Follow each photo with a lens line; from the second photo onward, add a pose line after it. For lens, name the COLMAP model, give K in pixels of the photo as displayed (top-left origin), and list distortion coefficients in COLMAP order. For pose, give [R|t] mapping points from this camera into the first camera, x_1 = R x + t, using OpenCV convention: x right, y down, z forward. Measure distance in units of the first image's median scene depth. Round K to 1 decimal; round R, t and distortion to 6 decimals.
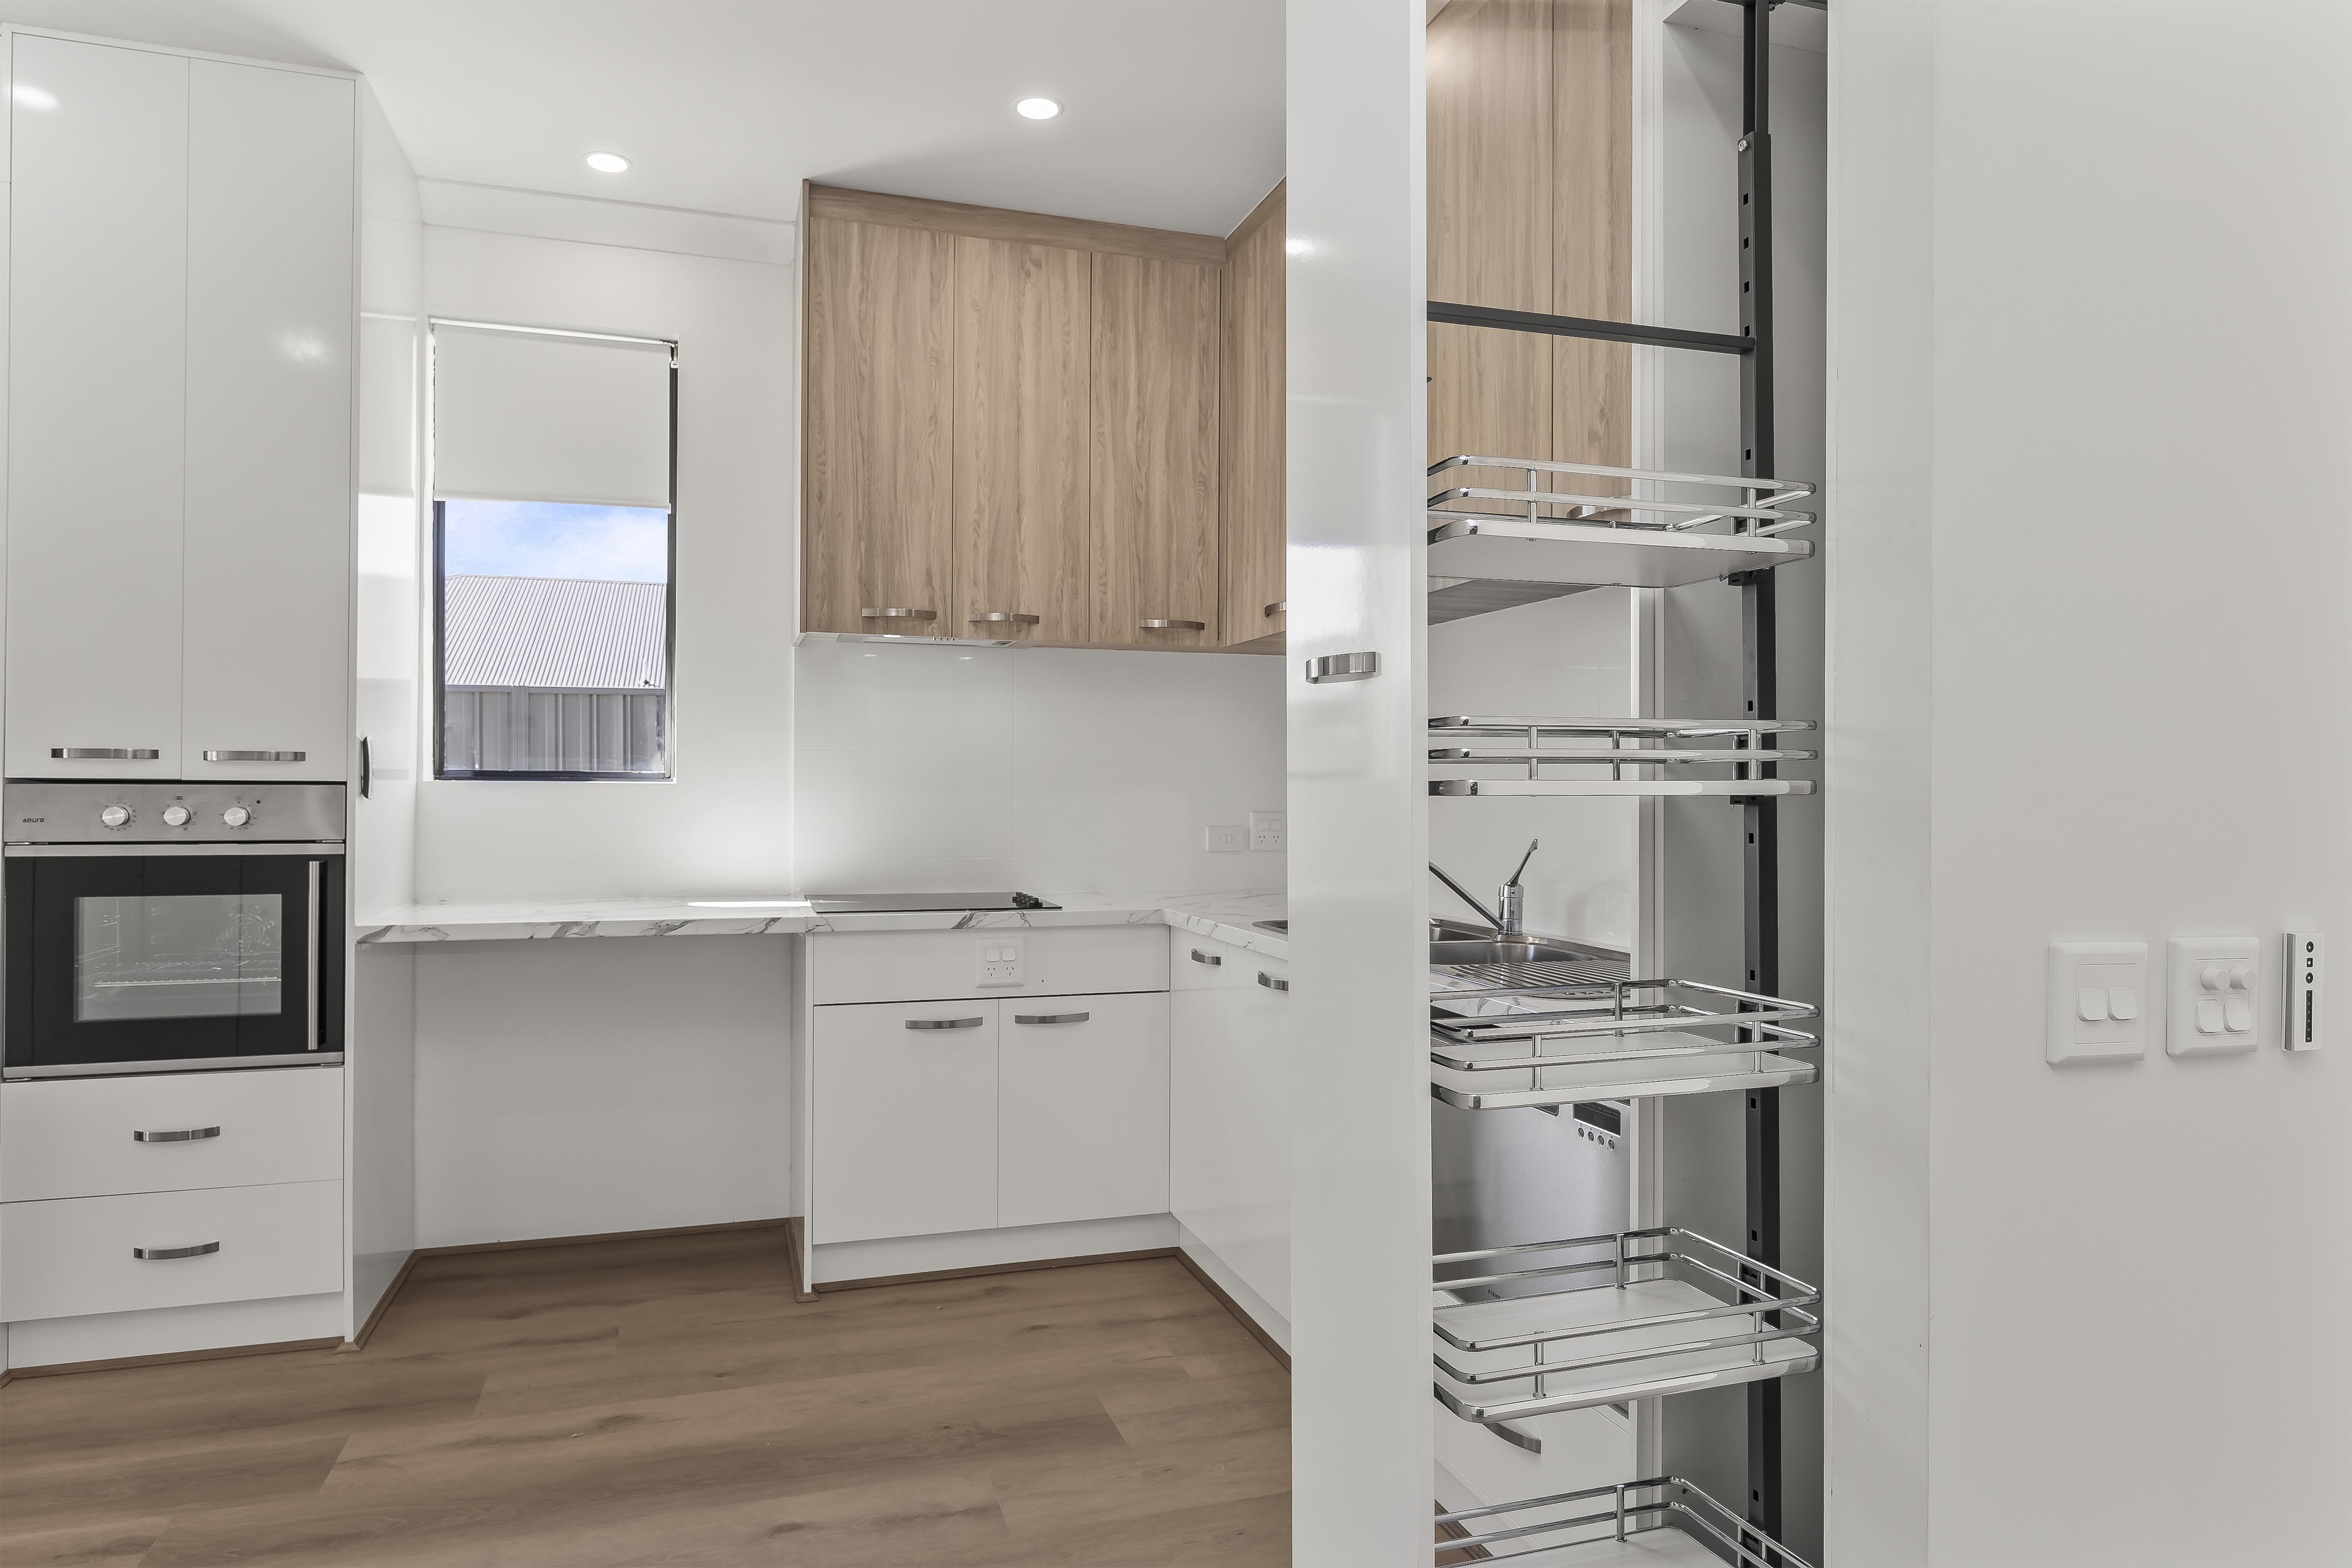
lens RADIAL K [[1371.7, 0, 1158.7], [0, 1371.7, 790.3], [0, 0, 1]] dist [-0.004397, -0.000937]
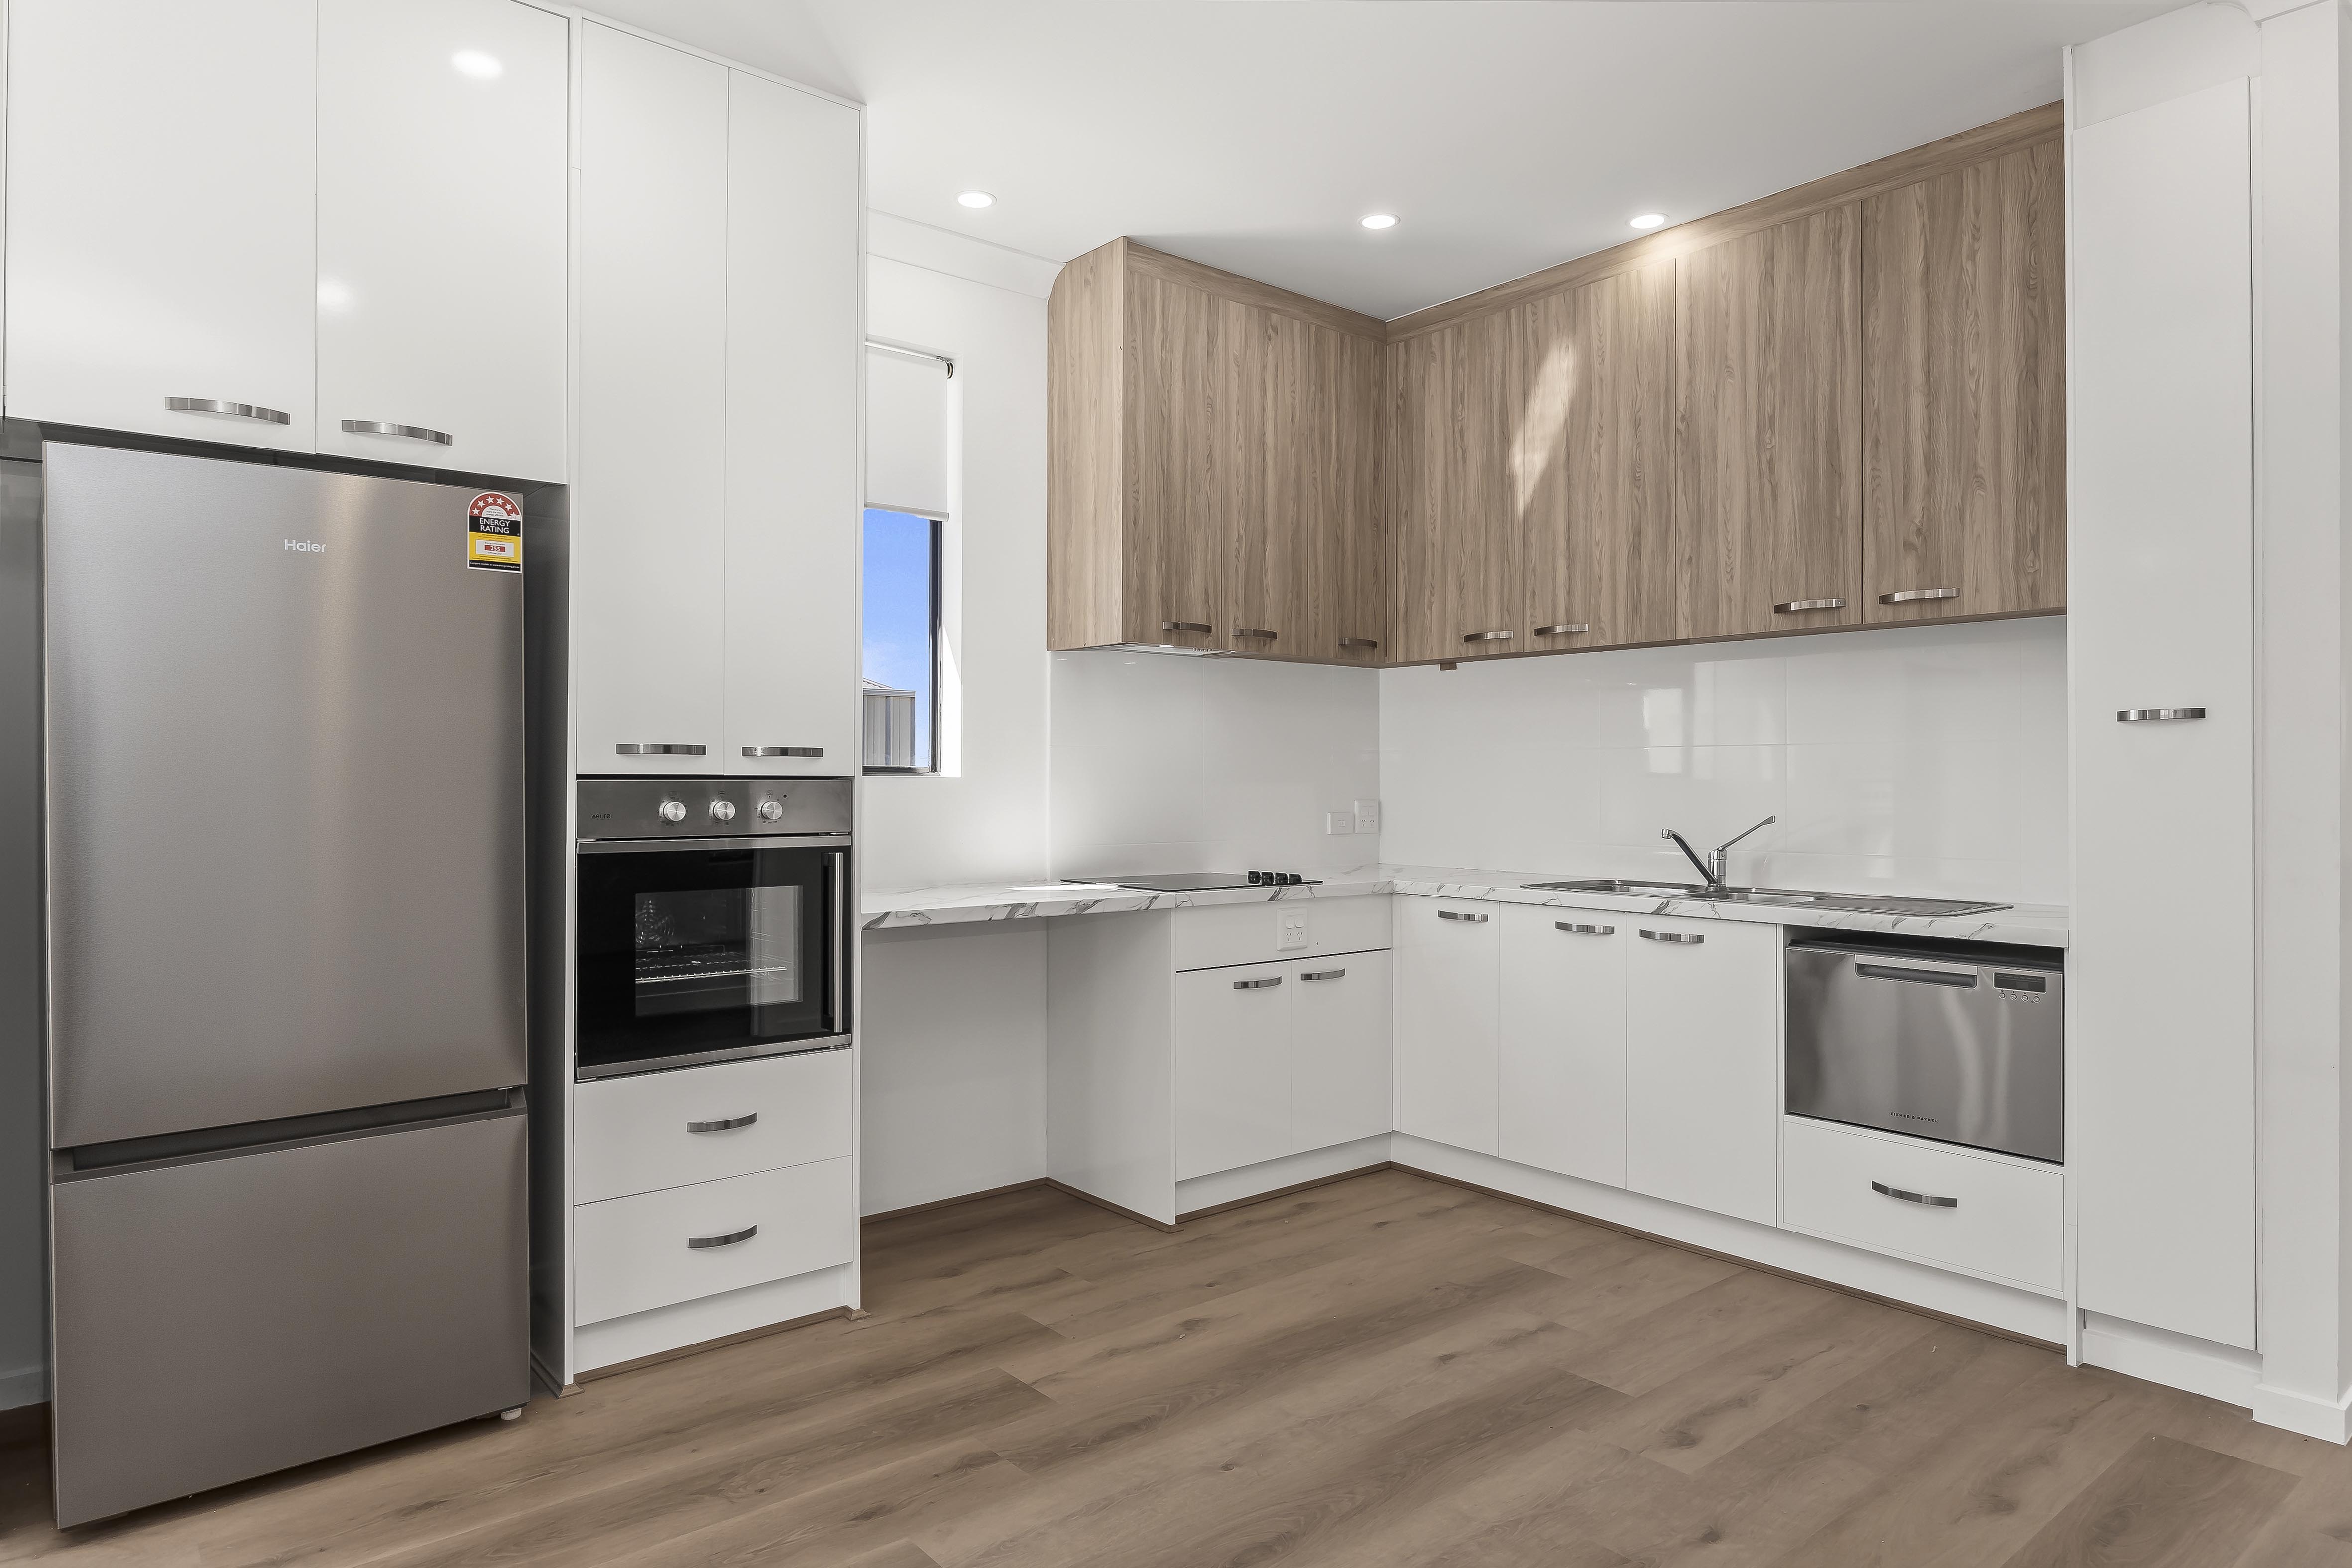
lens RADIAL K [[1425.8, 0, 1176.0], [0, 1425.8, 784.0], [0, 0, 1]] dist [-0.003985, -0.000622]
pose [[0.924330, -0.004251, 0.381571, -0.724680], [0.003746, 0.999991, 0.002067, -0.001783], [-0.381576, -0.000482, 0.924337, -0.098091]]
